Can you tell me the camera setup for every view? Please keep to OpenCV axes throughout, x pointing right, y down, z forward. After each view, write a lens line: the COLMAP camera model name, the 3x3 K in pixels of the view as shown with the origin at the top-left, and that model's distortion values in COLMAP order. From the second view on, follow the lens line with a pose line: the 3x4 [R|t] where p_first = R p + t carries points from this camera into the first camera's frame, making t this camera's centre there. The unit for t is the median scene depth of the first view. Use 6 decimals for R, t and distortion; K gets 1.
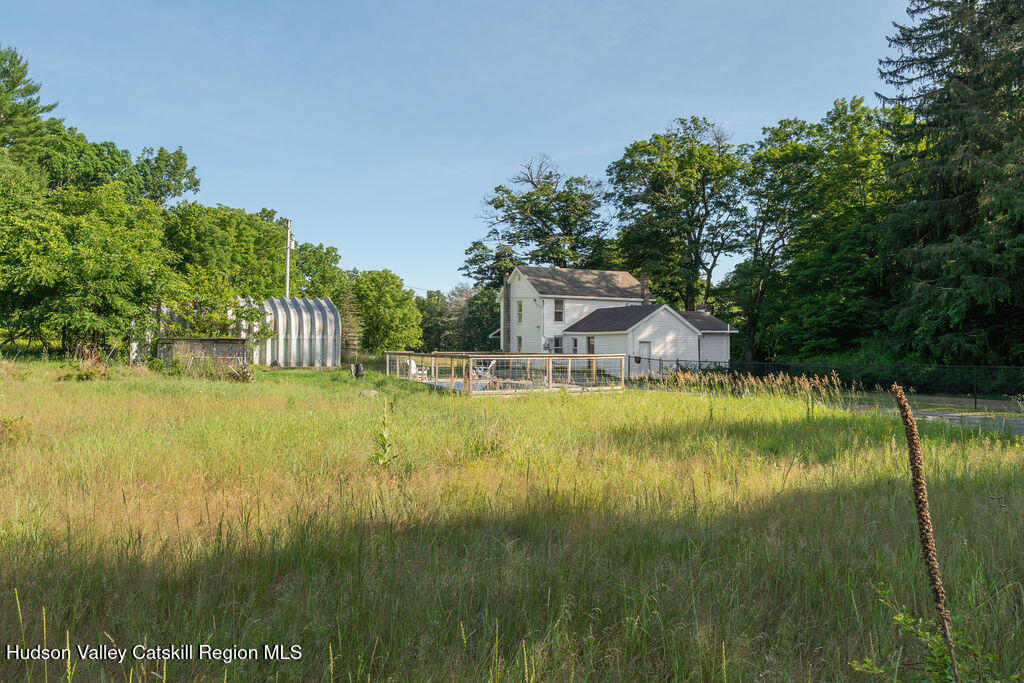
lens RADIAL K [[713.6, 0, 512.0], [0, 713.6, 341.5], [0, 0, 1]] dist [0.001997, -0.002386]
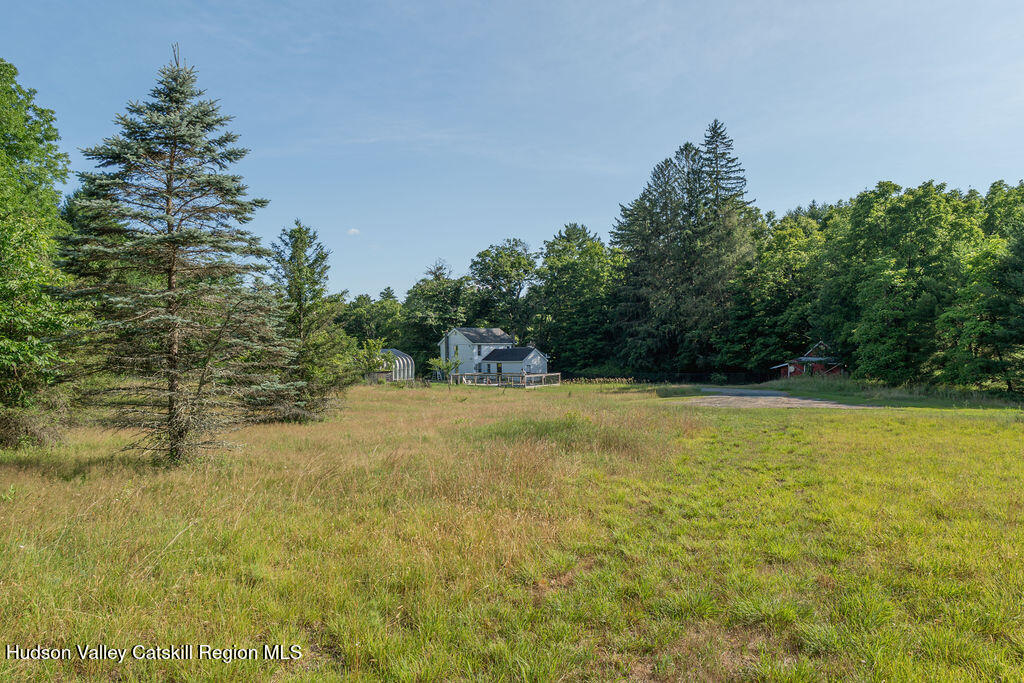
lens RADIAL K [[713.6, 0, 512.0], [0, 713.6, 341.5], [0, 0, 1]] dist [0.001997, -0.002386]
pose [[0.913527, -0.013349, 0.406558, -0.689463], [0.012950, 0.999909, 0.003731, -0.076134], [-0.406571, 0.001857, 0.913617, -0.929810]]
